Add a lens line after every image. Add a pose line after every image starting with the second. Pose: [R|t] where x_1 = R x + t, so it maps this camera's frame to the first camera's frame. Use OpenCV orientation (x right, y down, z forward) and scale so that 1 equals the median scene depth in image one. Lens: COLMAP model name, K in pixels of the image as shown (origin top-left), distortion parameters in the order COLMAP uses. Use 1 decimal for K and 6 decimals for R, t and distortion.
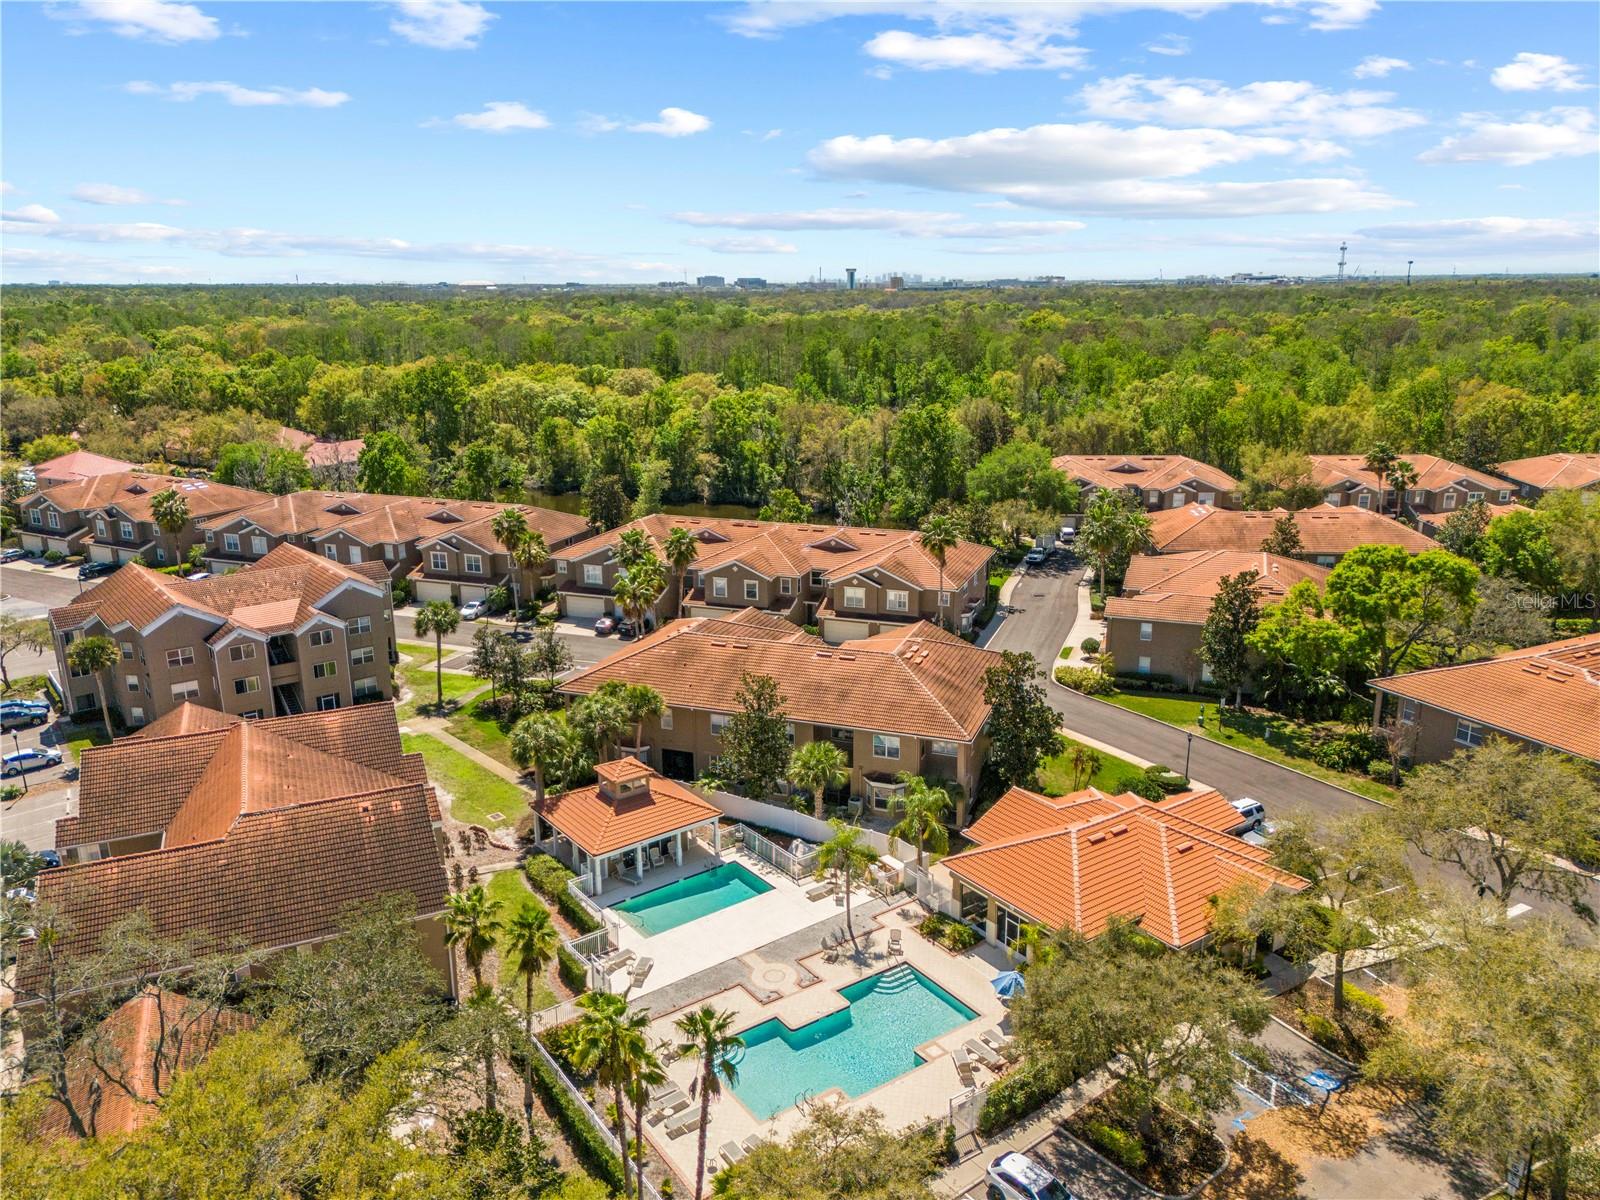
lens RADIAL K [[1190.2, 0, 790.1], [0, 1190.2, 571.9], [0, 0, 1]] dist [0.057485, -0.008670]
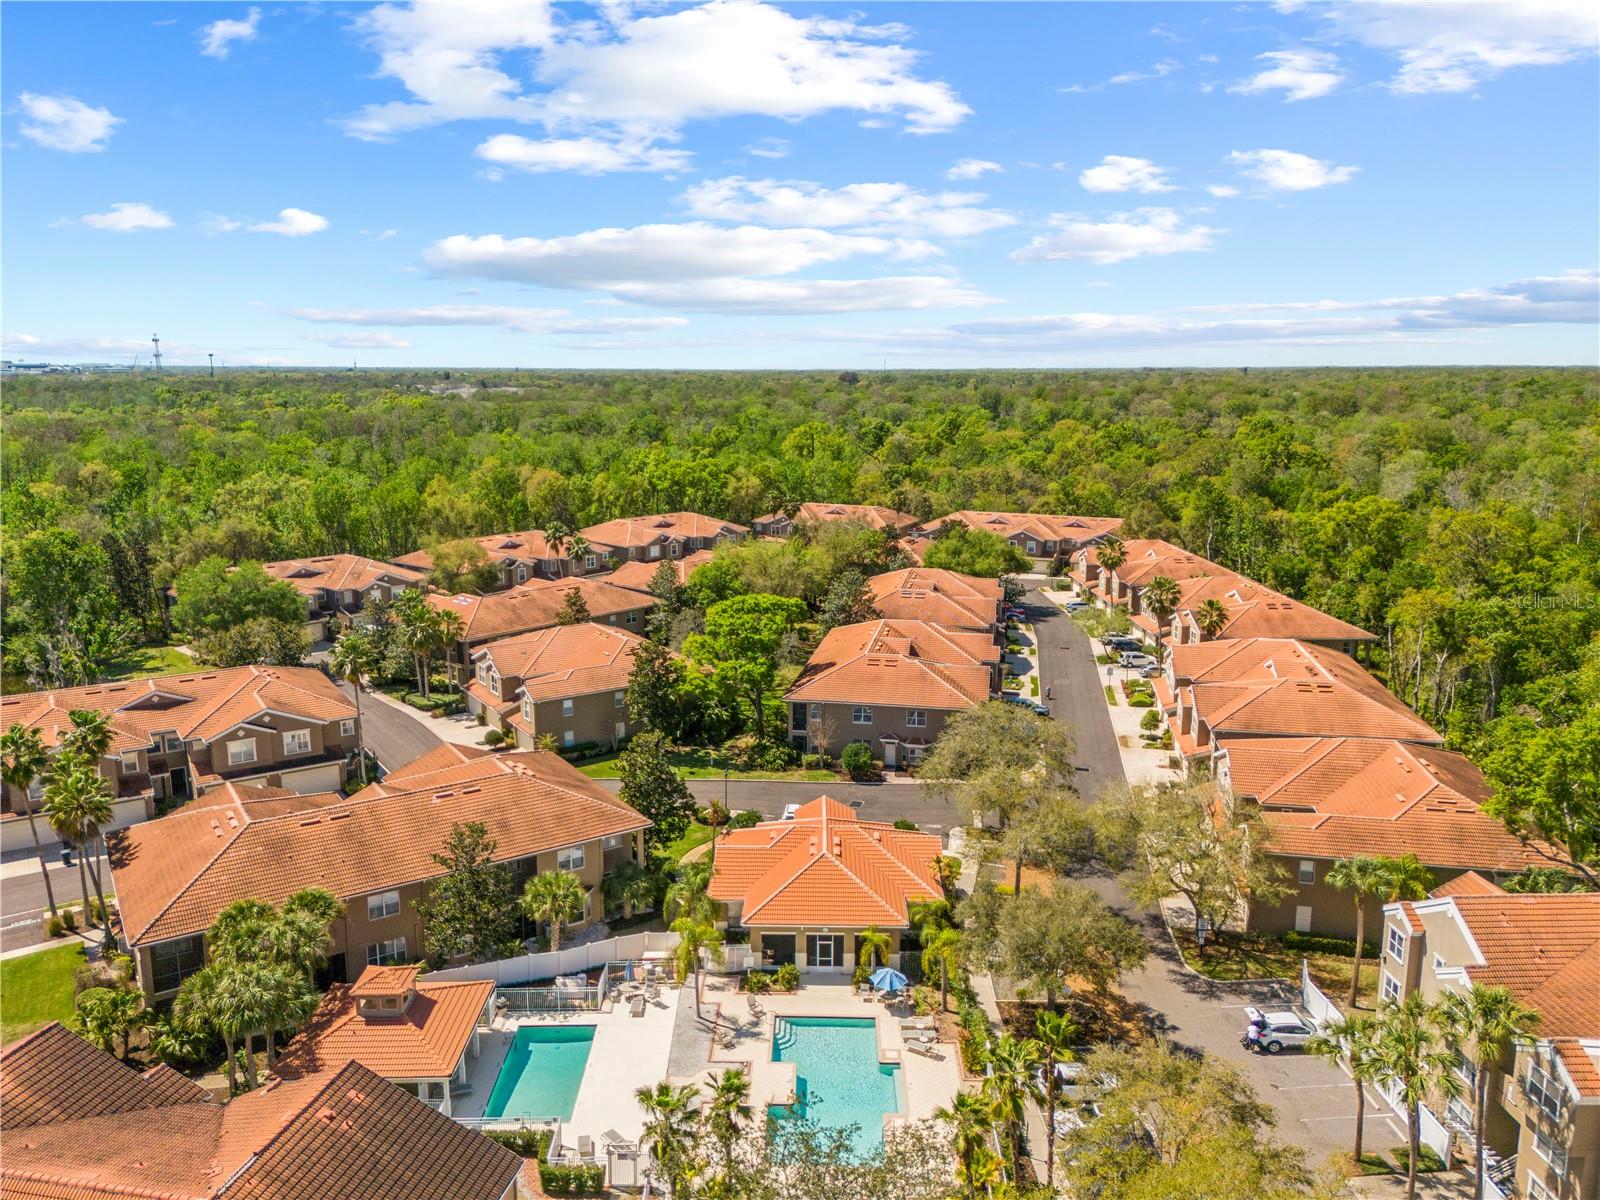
lens RADIAL K [[1190.2, 0, 790.1], [0, 1190.2, 571.9], [0, 0, 1]] dist [0.057485, -0.008670]
pose [[0.576955, -0.126376, 0.806940, -0.559941], [0.182905, 0.982858, 0.023151, -0.074691], [-0.796033, 0.134236, 0.590180, 0.219816]]
